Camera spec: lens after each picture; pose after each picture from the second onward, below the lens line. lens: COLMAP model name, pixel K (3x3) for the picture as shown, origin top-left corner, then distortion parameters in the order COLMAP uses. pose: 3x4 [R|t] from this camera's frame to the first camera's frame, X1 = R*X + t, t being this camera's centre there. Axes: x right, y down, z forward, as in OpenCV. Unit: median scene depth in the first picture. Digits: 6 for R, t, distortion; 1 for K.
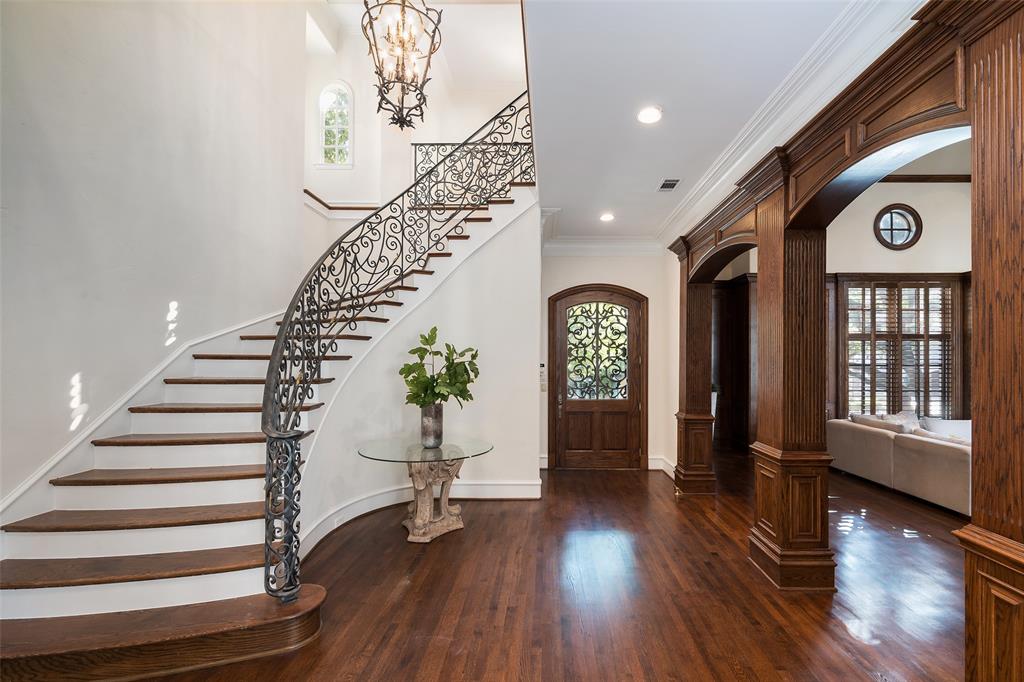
lens RADIAL K [[448.8, 0, 516.7], [0, 448.8, 358.0], [0, 0, 1]] dist [0.000284, 0.000464]
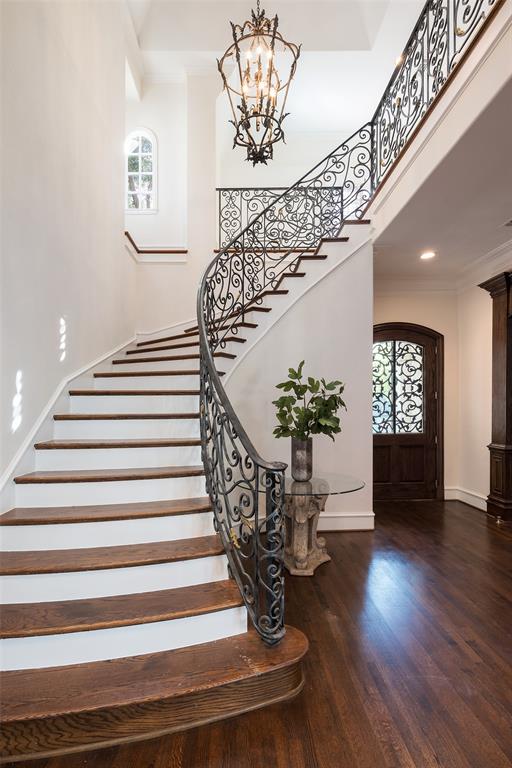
lens RADIAL K [[416.8, 0, 255.8], [0, 416.8, 402.0], [0, 0, 1]] dist [0.000412, -0.000569]
pose [[0.999736, -0.015511, 0.016936, -0.235769], [0.015428, 0.999868, 0.005012, 0.012976], [-0.017012, -0.004749, 0.999844, 0.054656]]
